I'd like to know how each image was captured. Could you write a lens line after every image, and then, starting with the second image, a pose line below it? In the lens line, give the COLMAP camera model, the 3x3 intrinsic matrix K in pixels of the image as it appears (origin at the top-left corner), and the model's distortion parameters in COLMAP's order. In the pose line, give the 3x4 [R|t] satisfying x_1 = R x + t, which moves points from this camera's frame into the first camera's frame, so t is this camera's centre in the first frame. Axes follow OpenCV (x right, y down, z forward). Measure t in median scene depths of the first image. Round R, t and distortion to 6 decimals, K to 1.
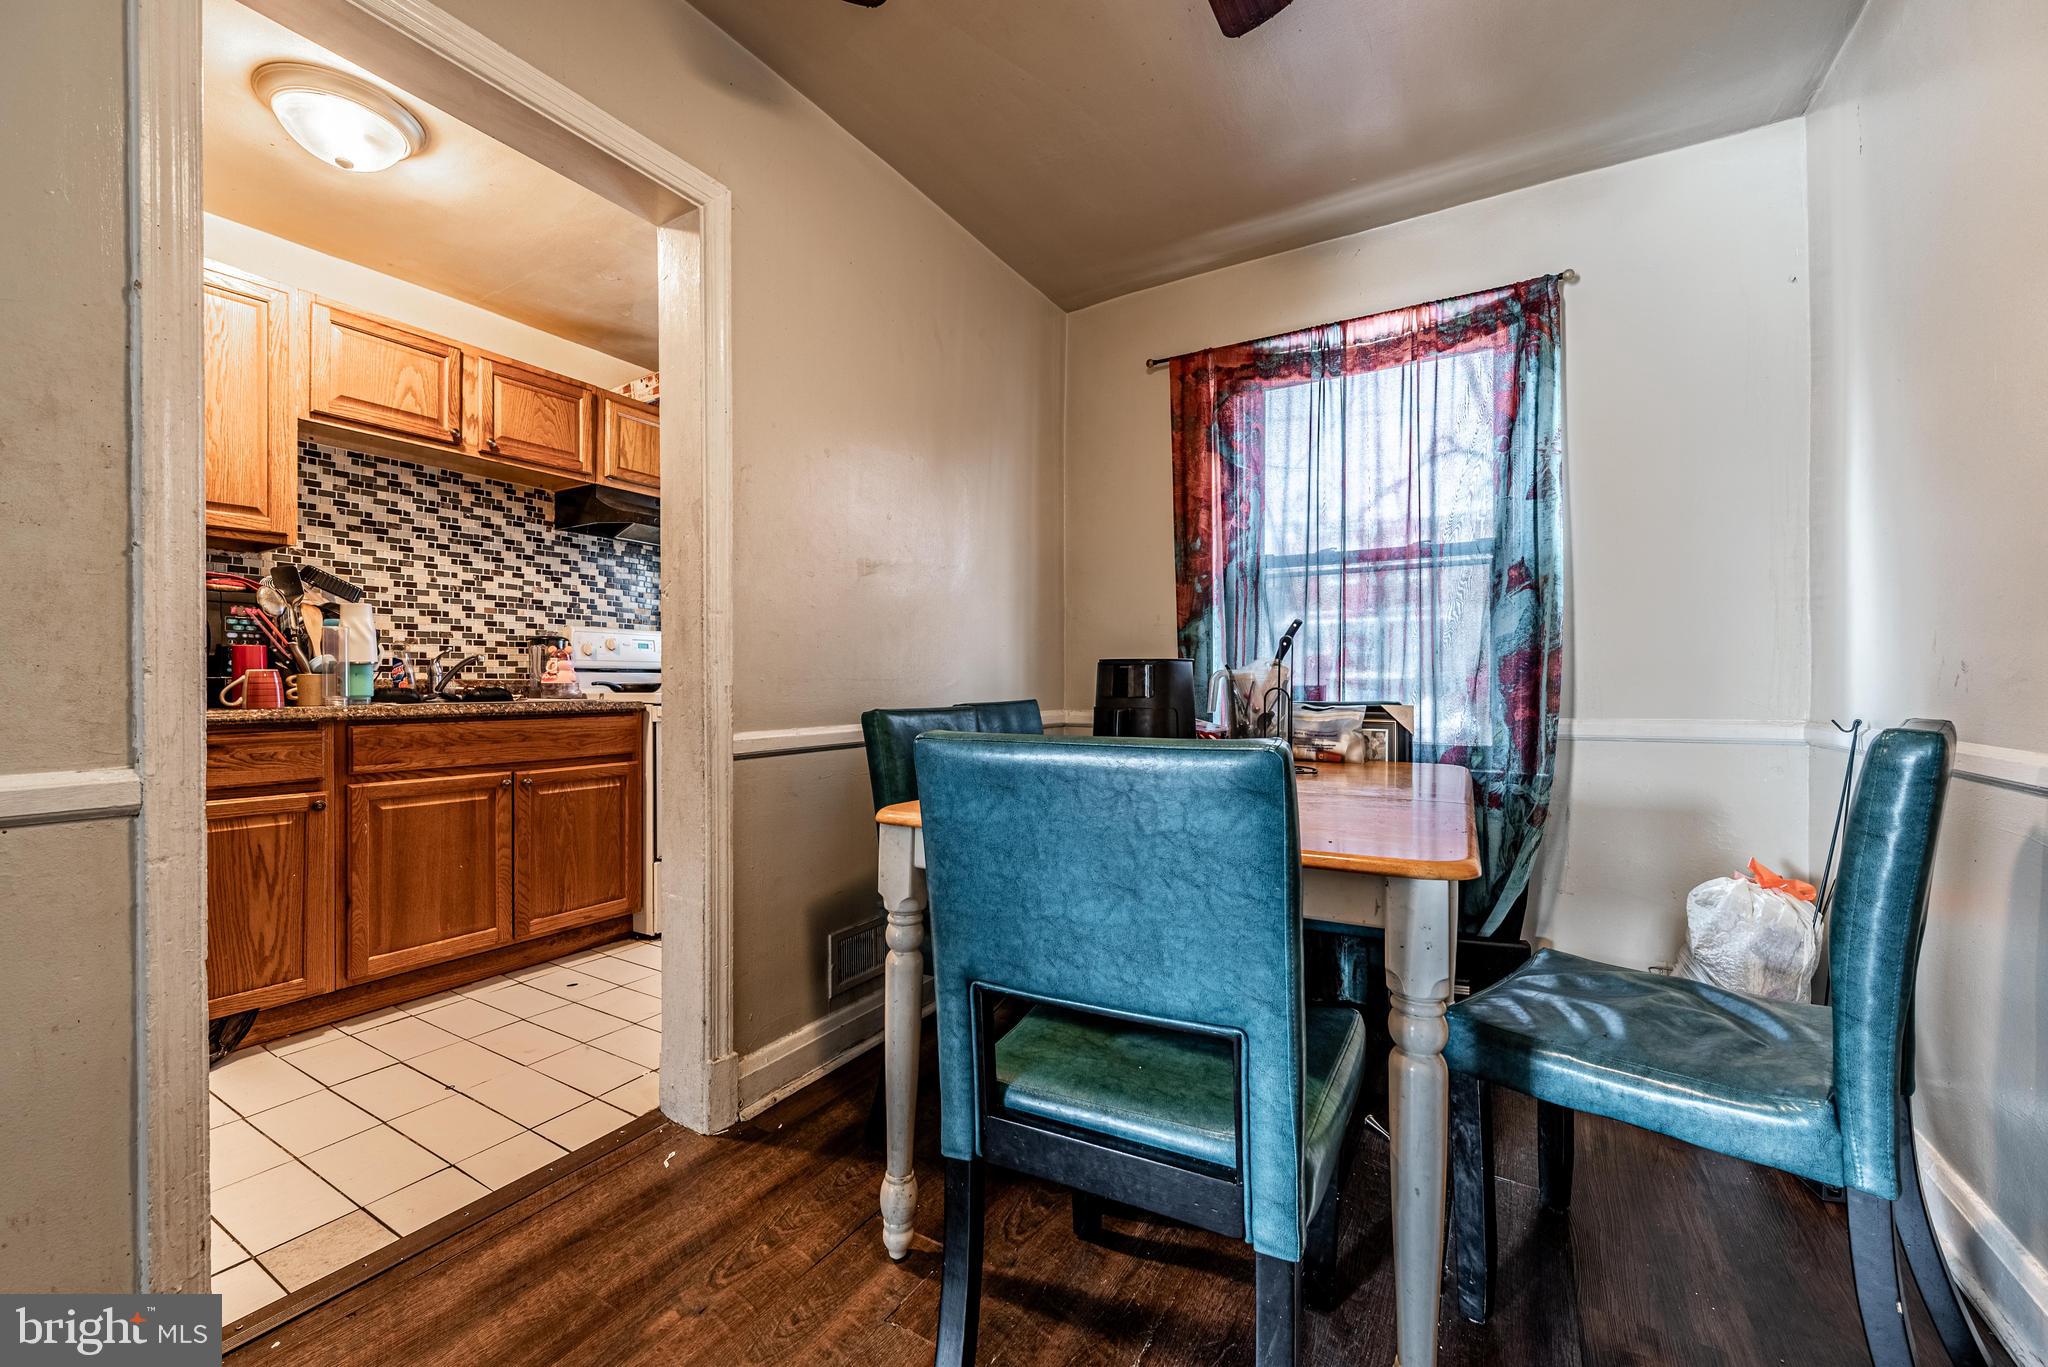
lens RADIAL K [[813.4, 0, 1024.0], [0, 813.4, 683.5], [0, 0, 1]] dist [0.000485, 0.000415]
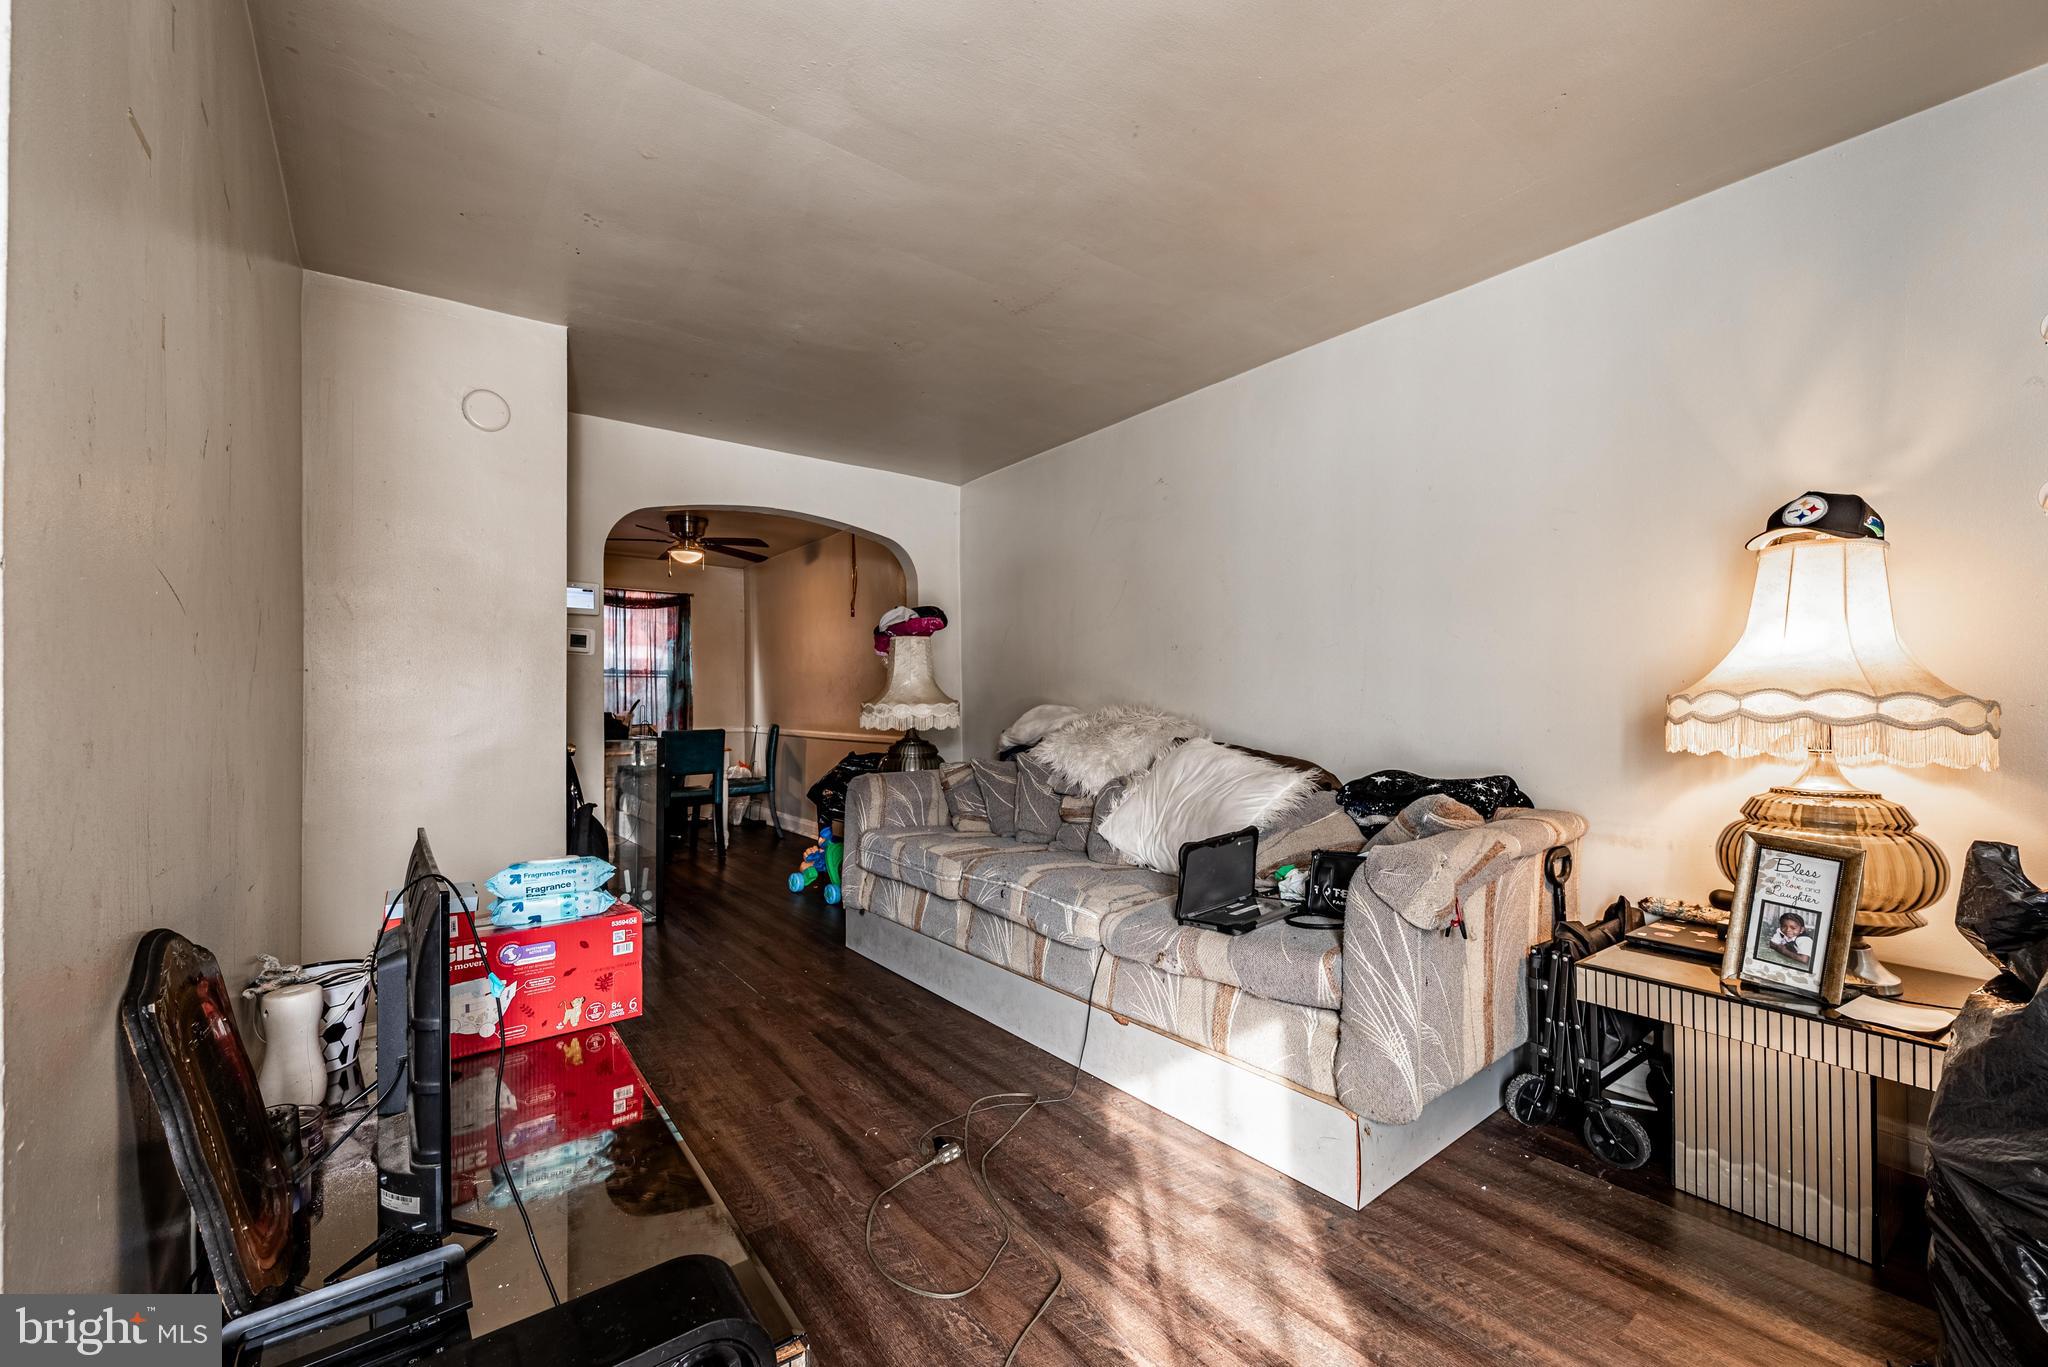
lens RADIAL K [[813.4, 0, 1024.0], [0, 813.4, 683.5], [0, 0, 1]] dist [0.000485, 0.000415]
pose [[0.360984, 0.004814, 0.932560, -1.537300], [-0.000305, 0.999987, -0.005044, -0.093601], [-0.932572, 0.001537, 0.360981, -1.158073]]
